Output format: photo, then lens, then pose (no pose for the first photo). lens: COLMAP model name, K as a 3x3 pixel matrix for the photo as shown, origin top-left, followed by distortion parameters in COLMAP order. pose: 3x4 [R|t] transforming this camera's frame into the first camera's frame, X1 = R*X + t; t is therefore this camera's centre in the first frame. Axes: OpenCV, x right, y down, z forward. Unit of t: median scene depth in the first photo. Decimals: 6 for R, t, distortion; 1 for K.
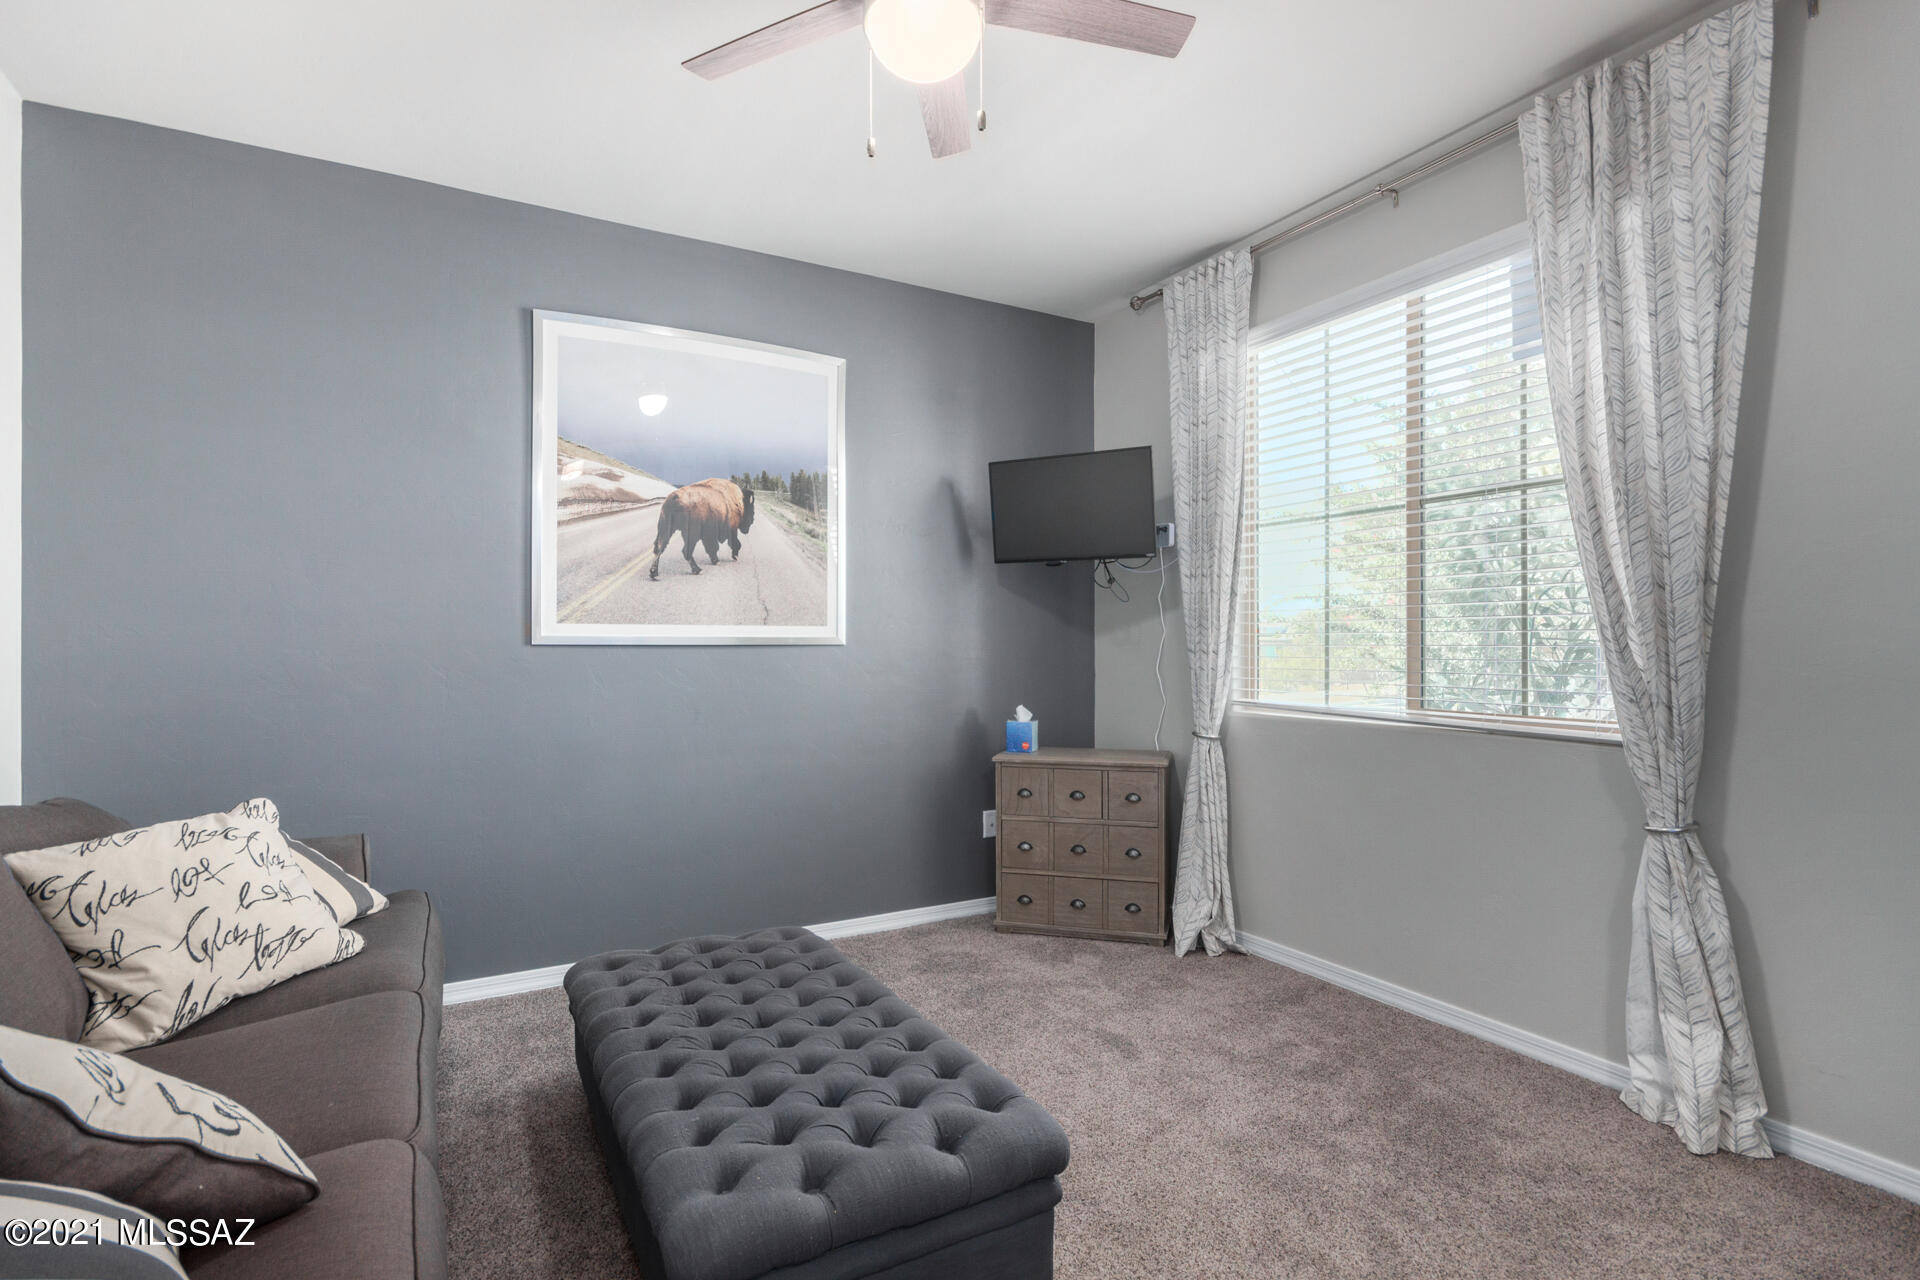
lens RADIAL K [[925.1, 0, 963.2], [0, 925.1, 640.2], [0, 0, 1]] dist [0.000173, 0.003364]
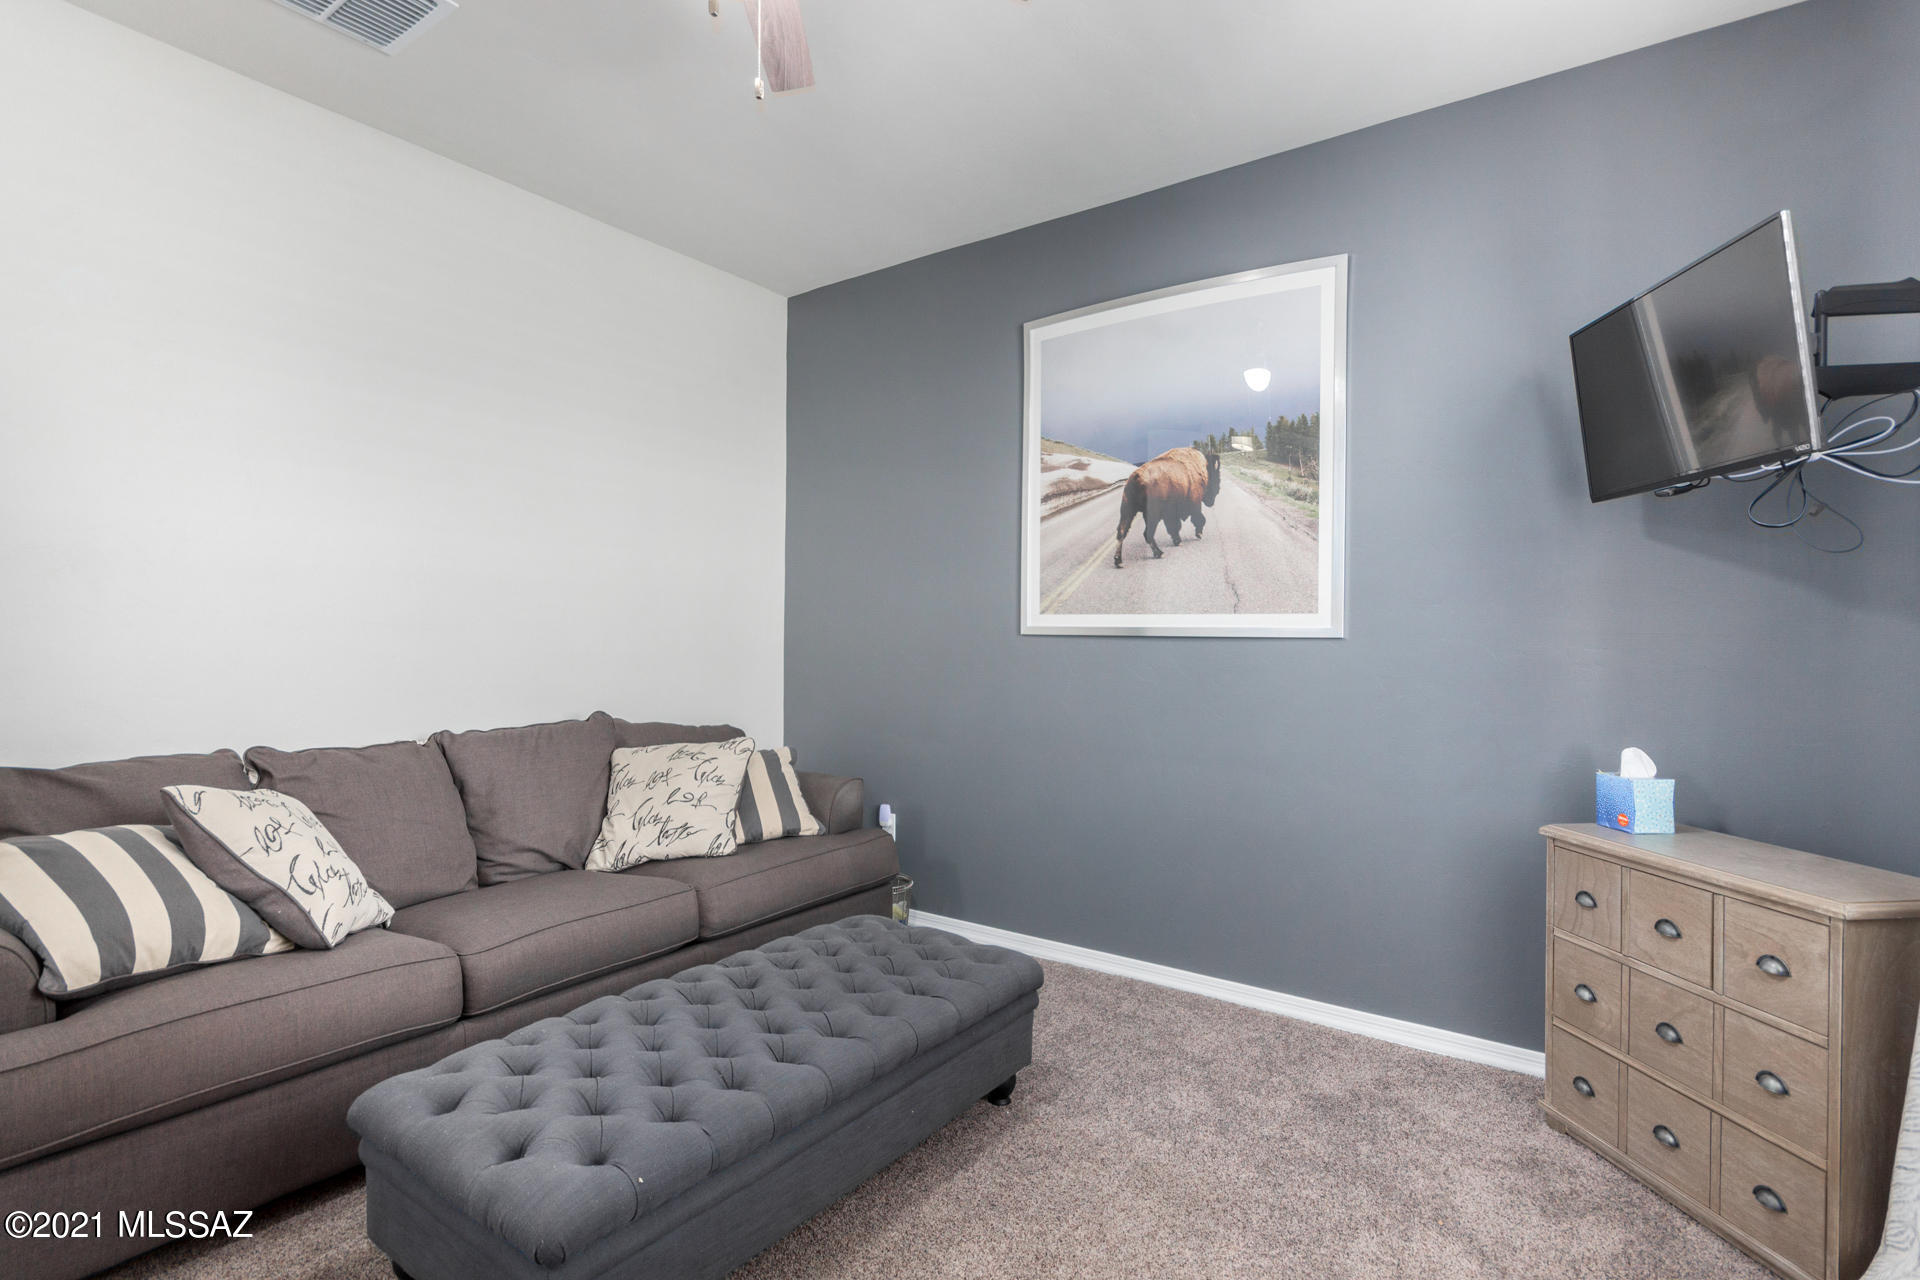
lens RADIAL K [[925.1, 0, 960.5], [0, 925.1, 638.9], [0, 0, 1]] dist [0.000173, 0.003364]
pose [[0.435497, 0.009630, -0.900139, 0.442679], [-0.008742, 0.999941, 0.006468, 0.003573], [0.900148, 0.005052, 0.435555, 0.431566]]
